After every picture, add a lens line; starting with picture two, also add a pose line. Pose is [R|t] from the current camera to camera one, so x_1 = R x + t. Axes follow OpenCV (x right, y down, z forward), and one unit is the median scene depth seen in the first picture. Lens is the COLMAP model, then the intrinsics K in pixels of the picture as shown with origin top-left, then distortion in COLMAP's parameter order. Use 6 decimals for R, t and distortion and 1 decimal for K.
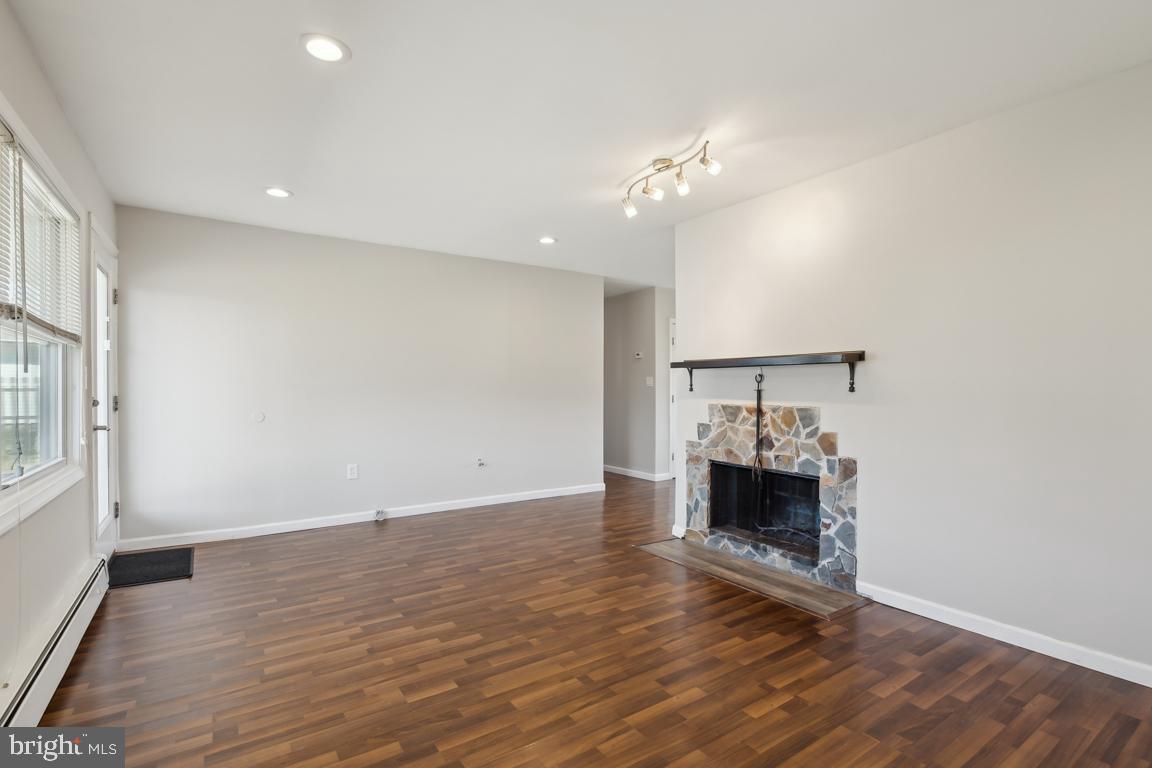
lens RADIAL K [[537.0, 0, 576.0], [0, 537.0, 384.0], [0, 0, 1]] dist [-0.000984, -0.000022]
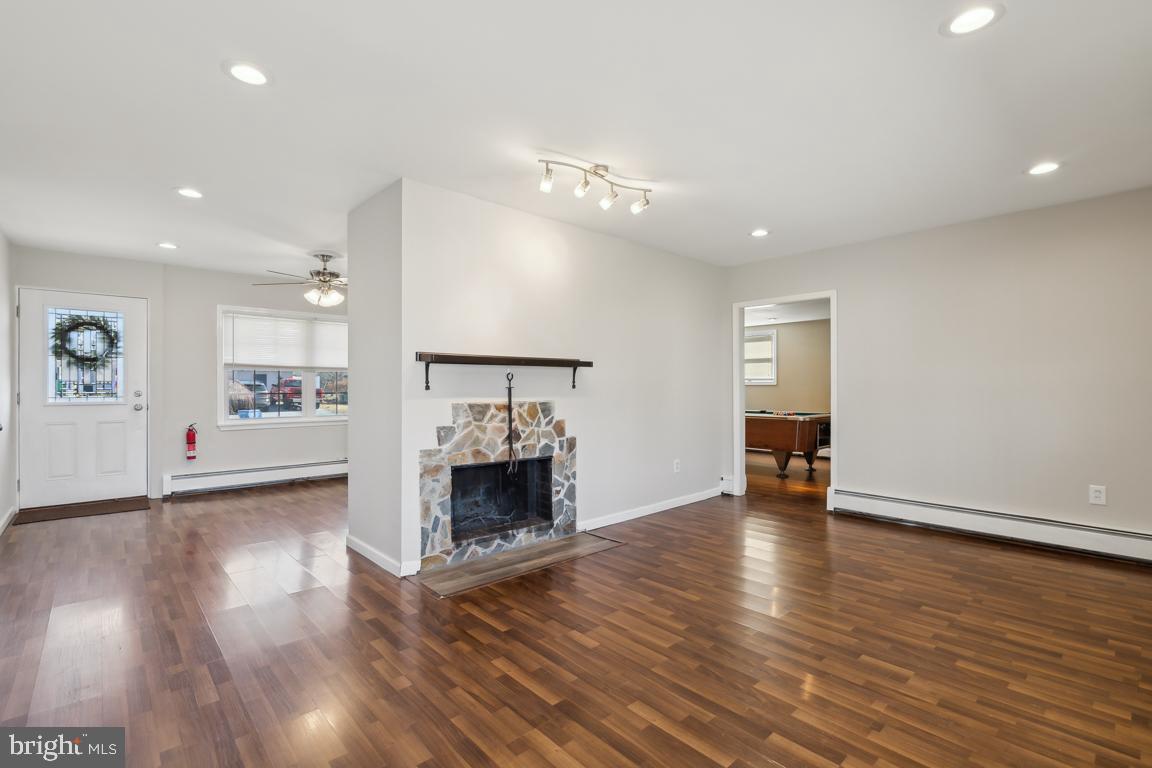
lens RADIAL K [[523.7, 0, 572.6], [0, 523.7, 384.2], [0, 0, 1]] dist [-0.001935, -0.000563]
pose [[-0.132998, 0.004424, 0.991106, -0.722129], [-0.005749, 0.999970, -0.005235, 0.009644], [-0.991100, -0.006394, -0.132969, 1.038391]]
